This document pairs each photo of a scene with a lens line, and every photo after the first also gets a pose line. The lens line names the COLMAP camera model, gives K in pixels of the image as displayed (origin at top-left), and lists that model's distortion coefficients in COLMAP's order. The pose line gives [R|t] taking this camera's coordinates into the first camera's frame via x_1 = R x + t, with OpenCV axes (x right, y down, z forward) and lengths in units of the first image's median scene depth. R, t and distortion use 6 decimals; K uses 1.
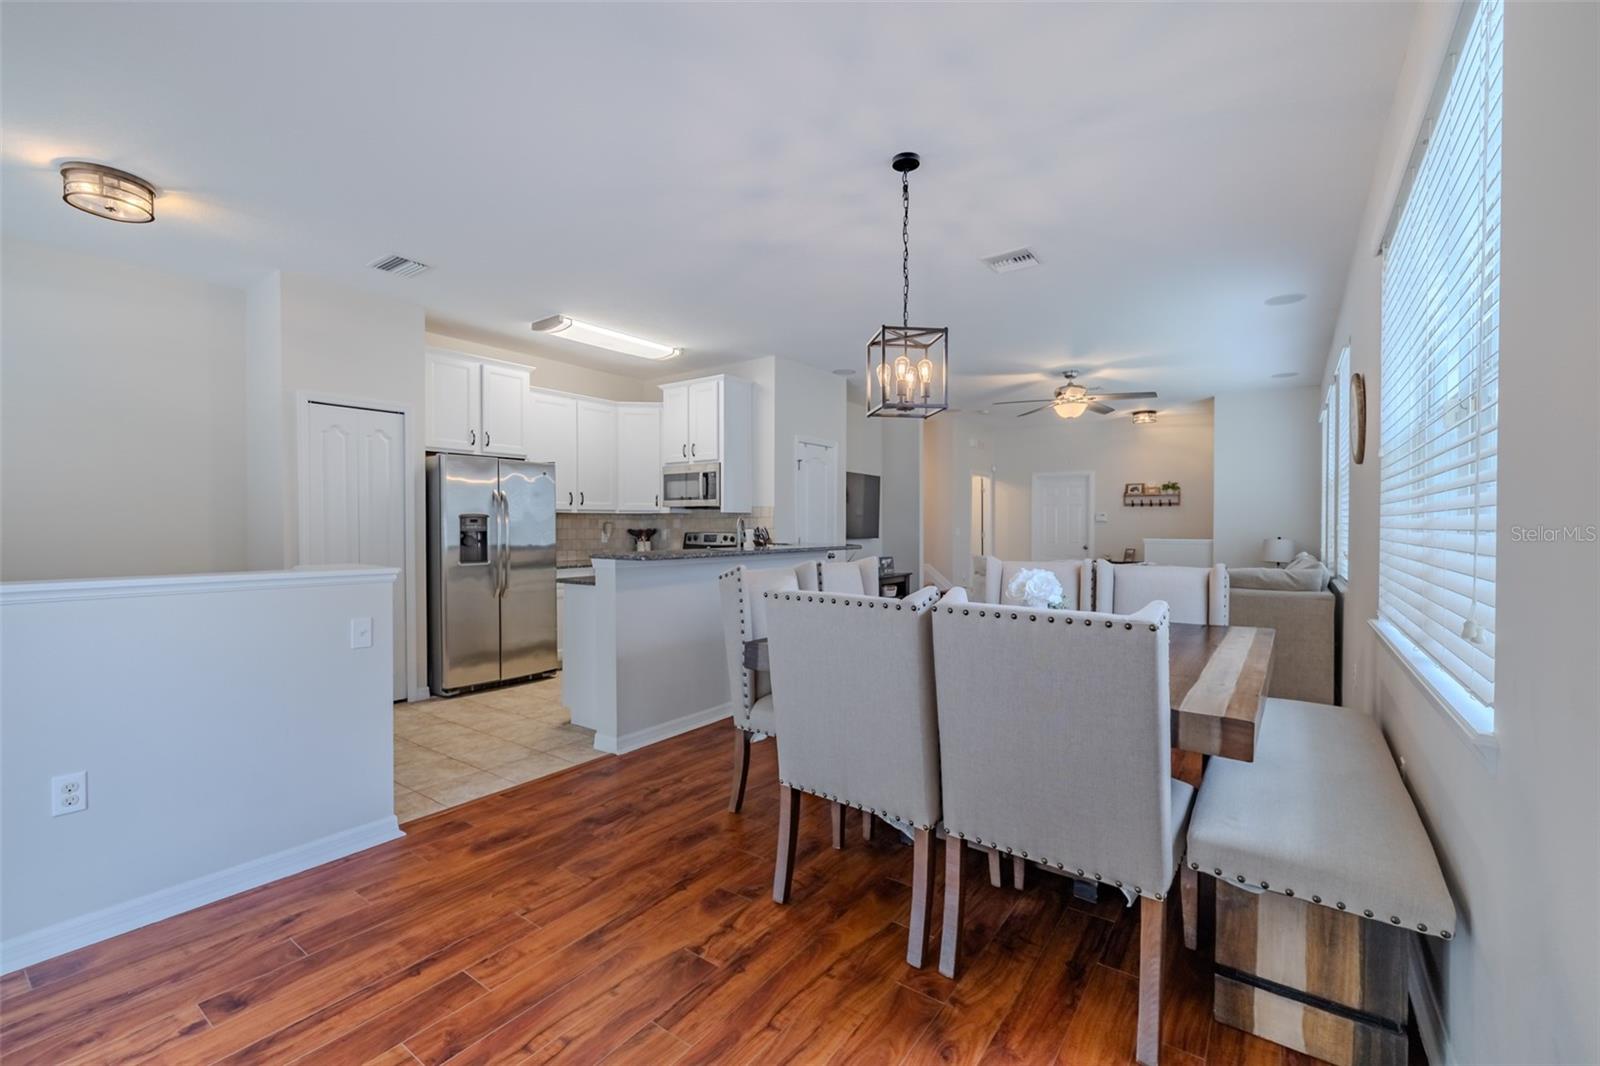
lens RADIAL K [[684.5, 0, 790.5], [0, 684.5, 542.2], [0, 0, 1]] dist [-0.000338, 0.000012]
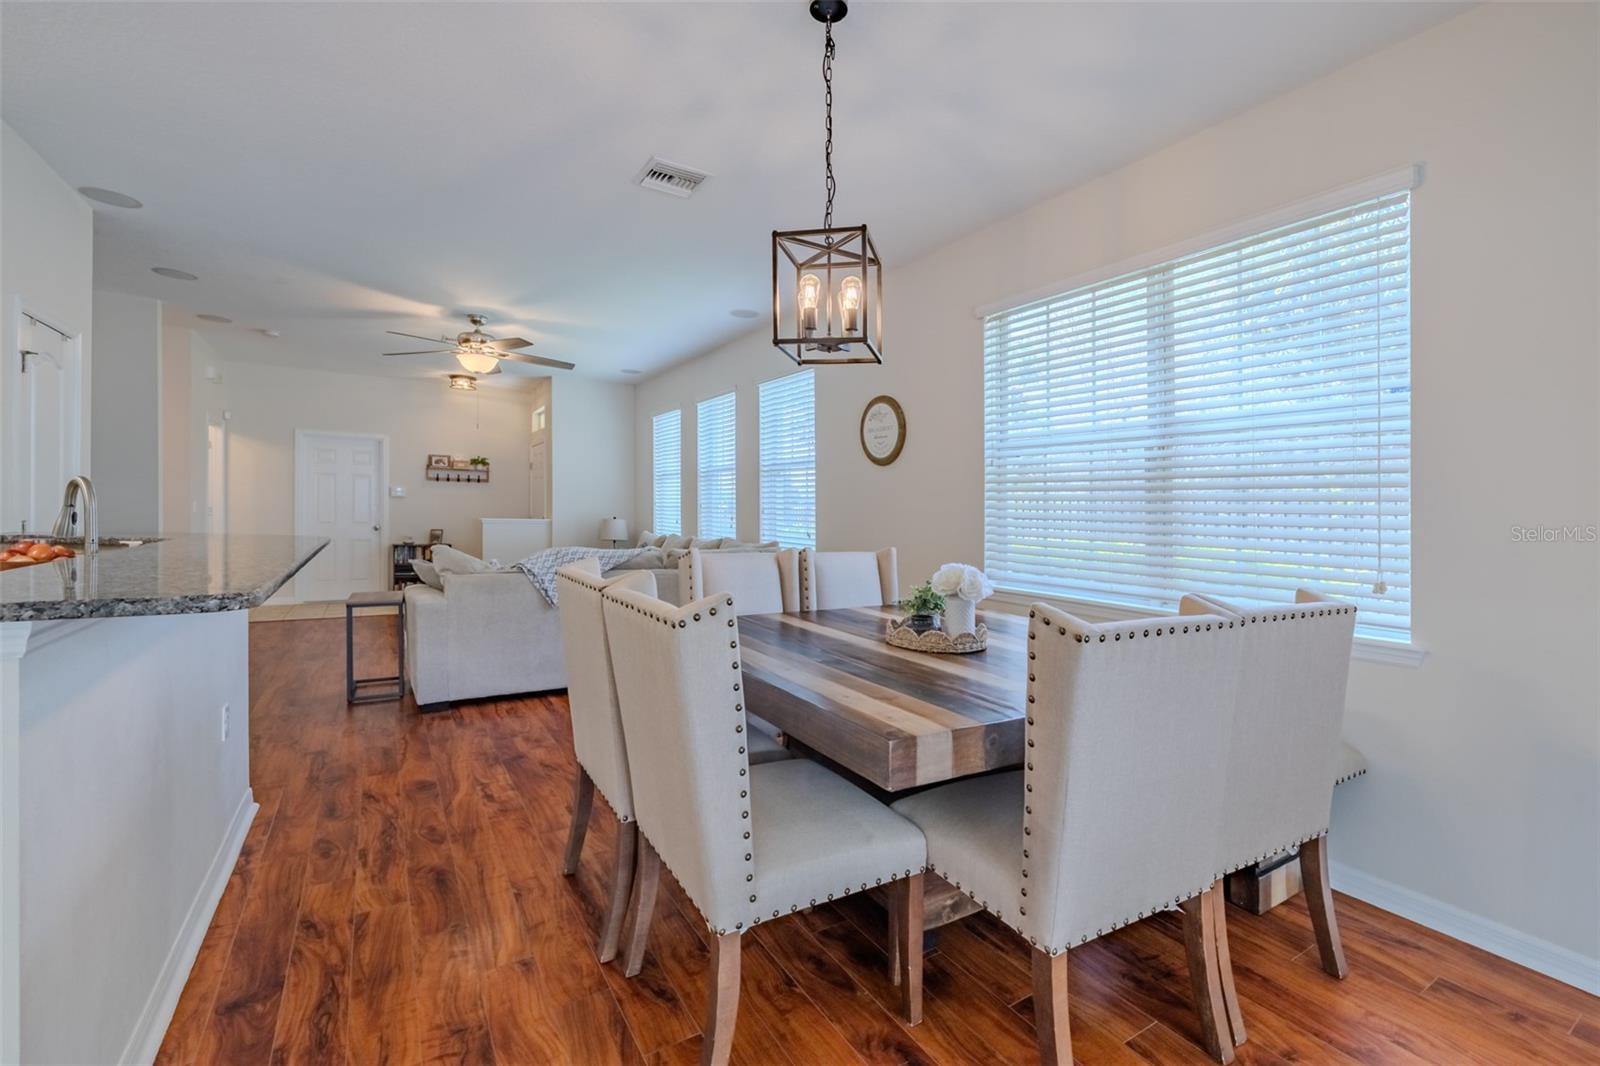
lens RADIAL K [[684.5, 0, 818.8], [0, 684.5, 506.0], [0, 0, 1]] dist [-0.000338, 0.000012]
pose [[0.353520, 0.012144, 0.935348, -0.227613], [0.002712, 0.999898, -0.014007, -0.009265], [-0.935423, 0.007488, 0.353451, 0.347729]]
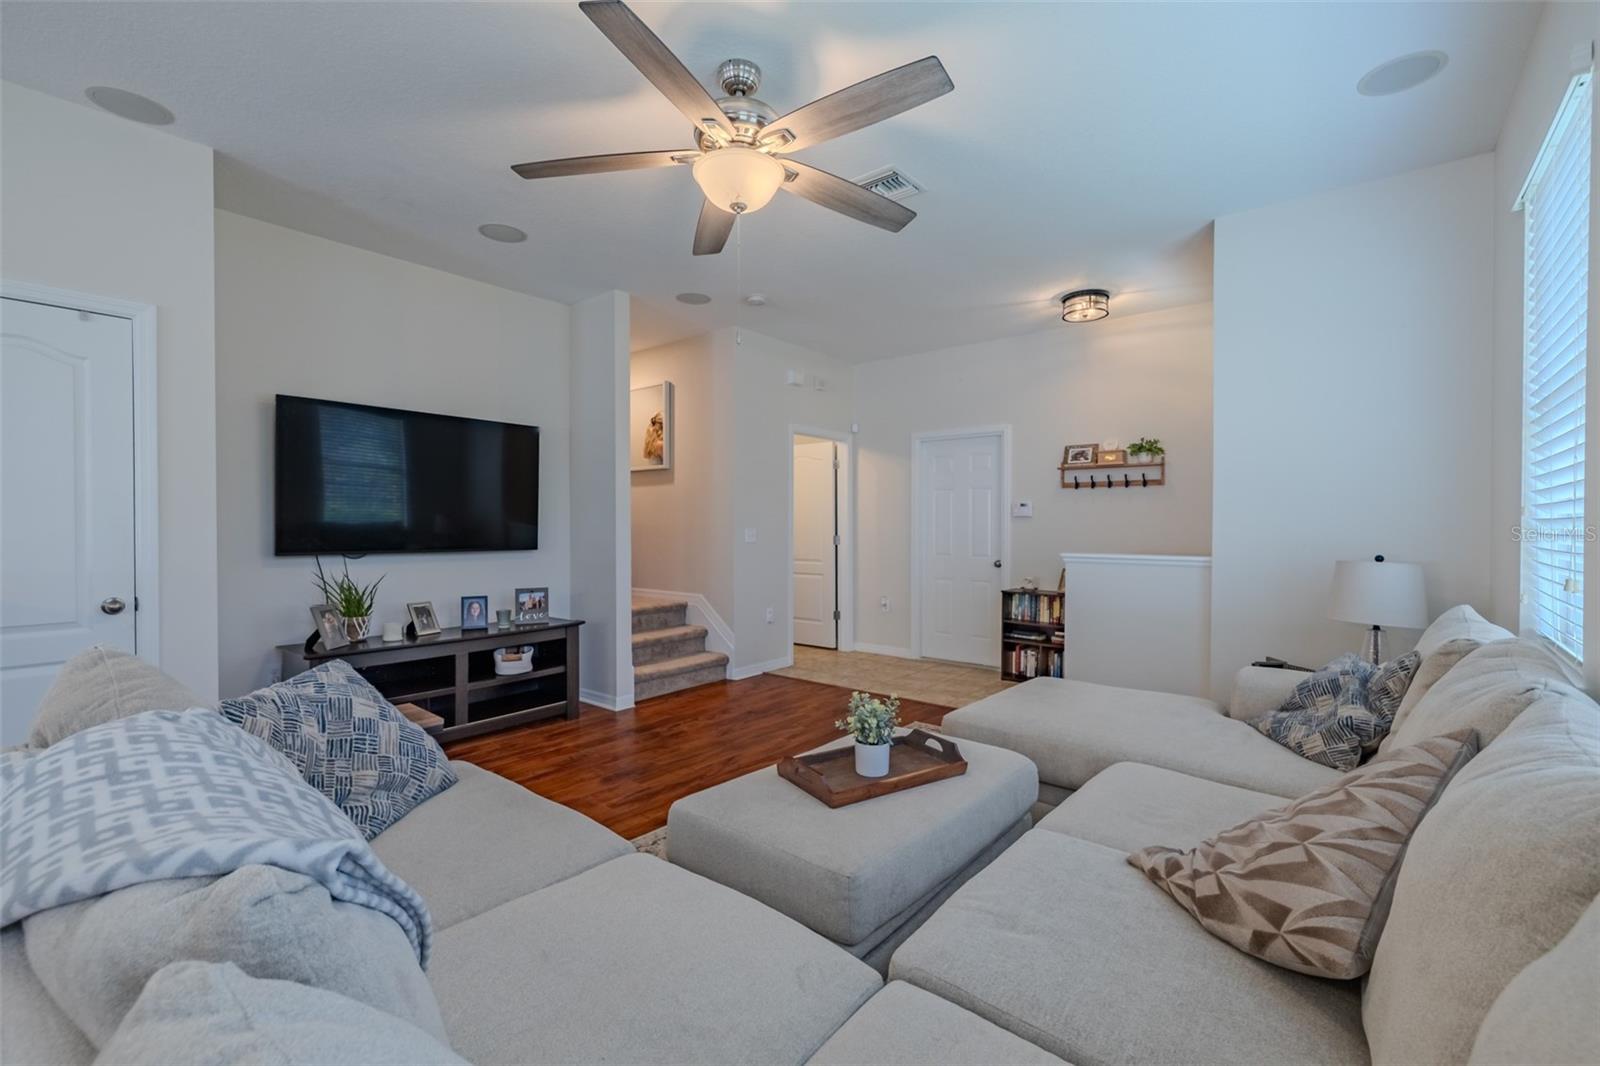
lens RADIAL K [[684.5, 0, 788.4], [0, 684.5, 535.1], [0, 0, 1]] dist [-0.000338, 0.000012]
pose [[0.997505, 0.001401, -0.070585, 0.479301], [-0.002010, 0.999961, -0.008557, -0.016898], [0.070570, 0.008677, 0.997469, 0.695827]]
